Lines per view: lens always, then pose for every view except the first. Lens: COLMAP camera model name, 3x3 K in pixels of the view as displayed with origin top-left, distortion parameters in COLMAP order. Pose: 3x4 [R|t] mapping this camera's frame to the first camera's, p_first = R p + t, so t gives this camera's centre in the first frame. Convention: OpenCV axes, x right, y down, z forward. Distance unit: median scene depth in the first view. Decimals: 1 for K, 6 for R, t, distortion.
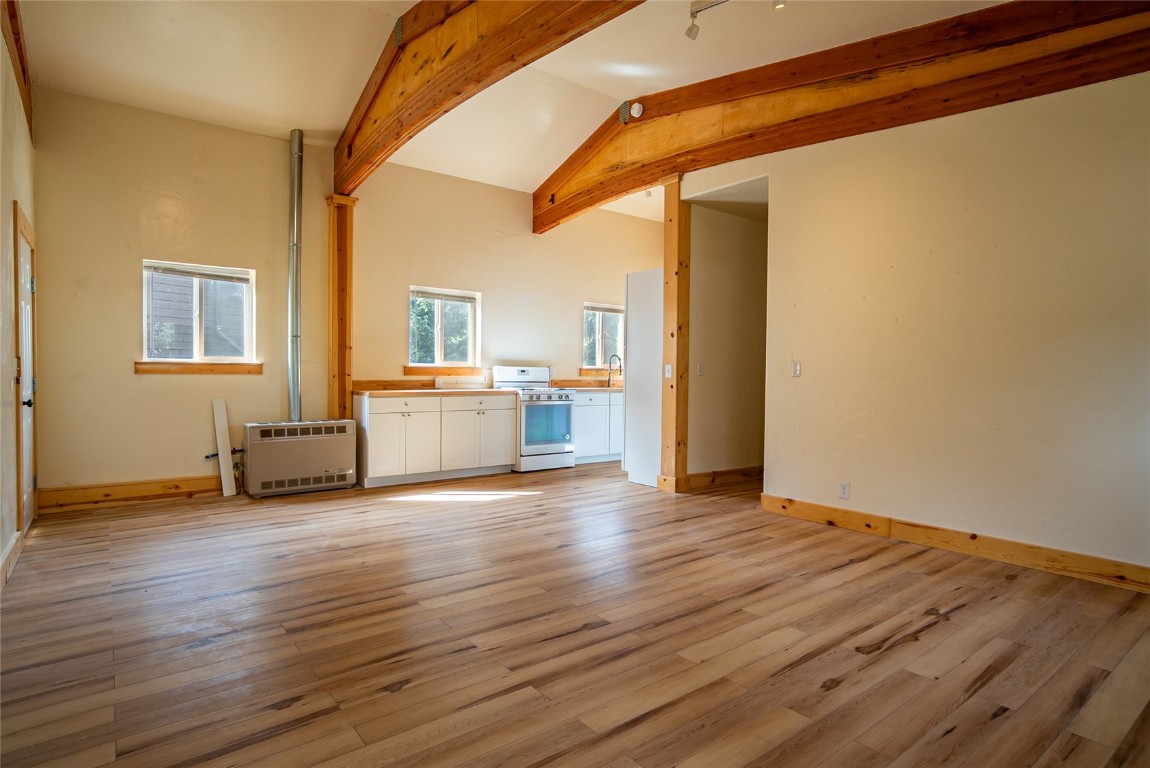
lens RADIAL K [[662.9, 0, 575.0], [0, 662.9, 384.0], [0, 0, 1]] dist [-0.020740, 0.003530]
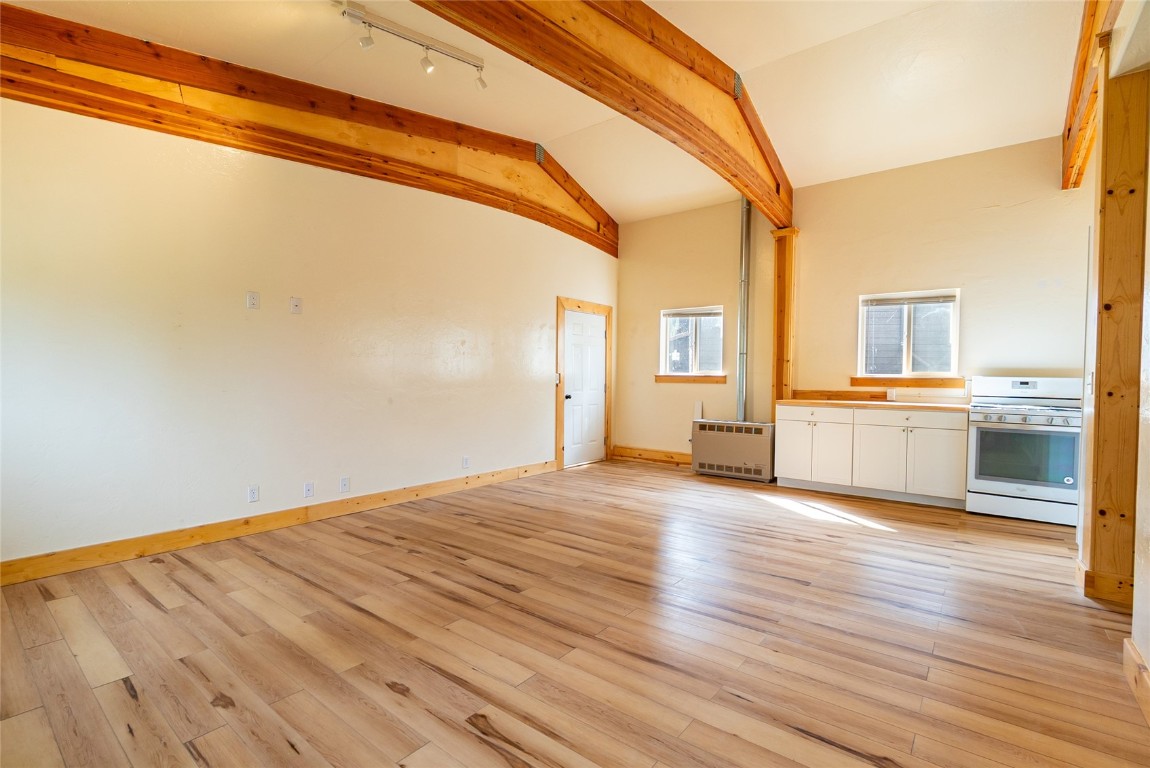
lens RADIAL K [[569.5, 0, 575.0], [0, 569.5, 384.0], [0, 0, 1]] dist [-0.015529, 0.000620]
pose [[0.167659, 0.007406, -0.985817, 0.665727], [-0.025022, 0.999682, 0.003255, -0.011348], [0.985527, 0.024121, 0.167791, 0.572354]]
